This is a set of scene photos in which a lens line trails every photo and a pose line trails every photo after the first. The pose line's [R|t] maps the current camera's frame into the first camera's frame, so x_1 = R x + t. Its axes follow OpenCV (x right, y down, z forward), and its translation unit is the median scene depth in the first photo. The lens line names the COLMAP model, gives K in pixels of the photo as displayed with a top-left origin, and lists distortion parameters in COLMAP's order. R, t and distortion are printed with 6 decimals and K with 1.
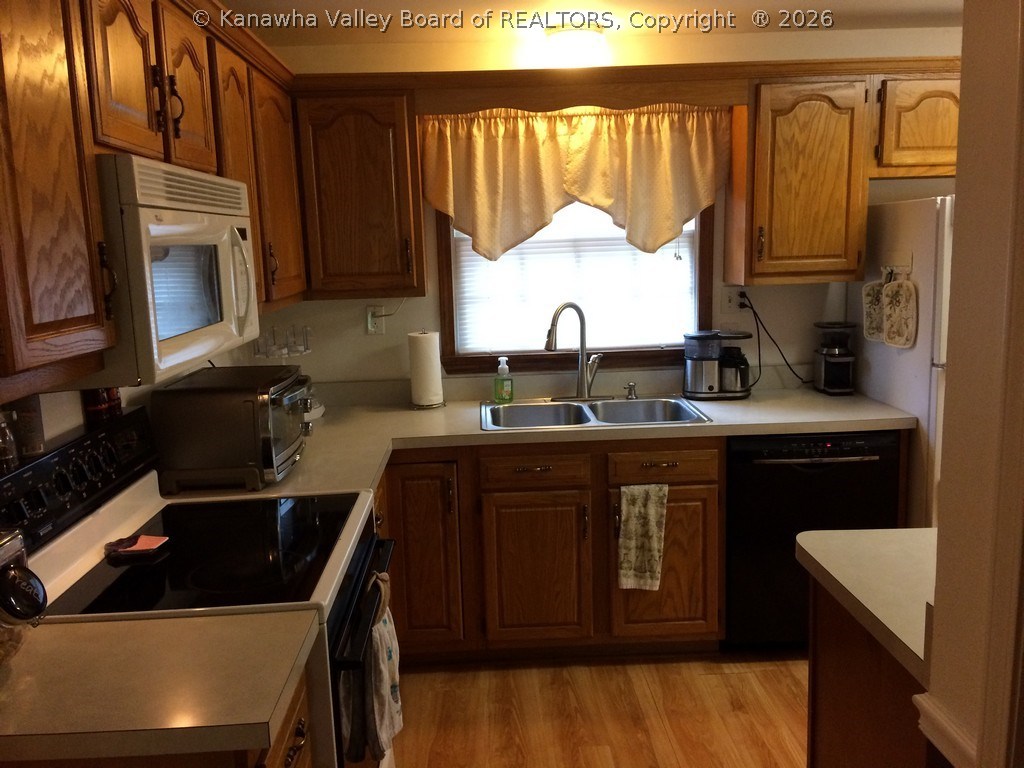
lens RADIAL K [[867.7, 0, 512.0], [0, 867.7, 384.0], [0, 0, 1]] dist [0.169908, -0.305689]
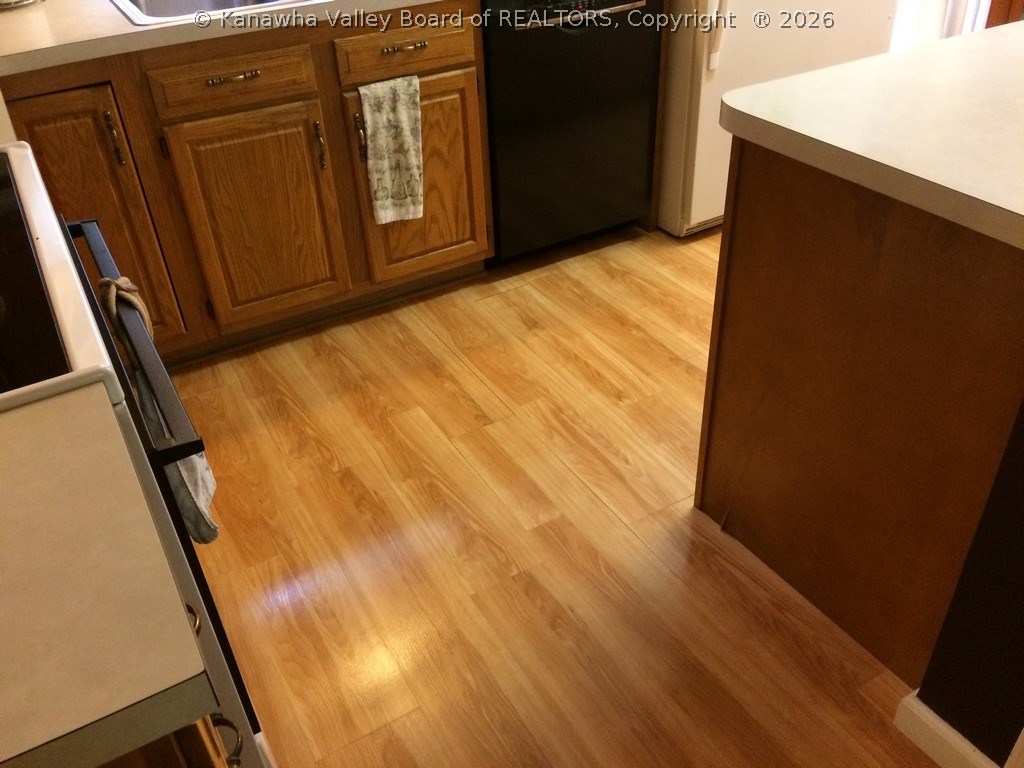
lens RADIAL K [[867.7, 0, 512.0], [0, 867.7, 384.0], [0, 0, 1]] dist [0.169908, -0.305689]
pose [[0.882358, -0.273814, 0.382714, -0.111906], [0.088888, 0.895623, 0.435841, 0.029390], [-0.462107, -0.350549, 0.814599, 0.253862]]
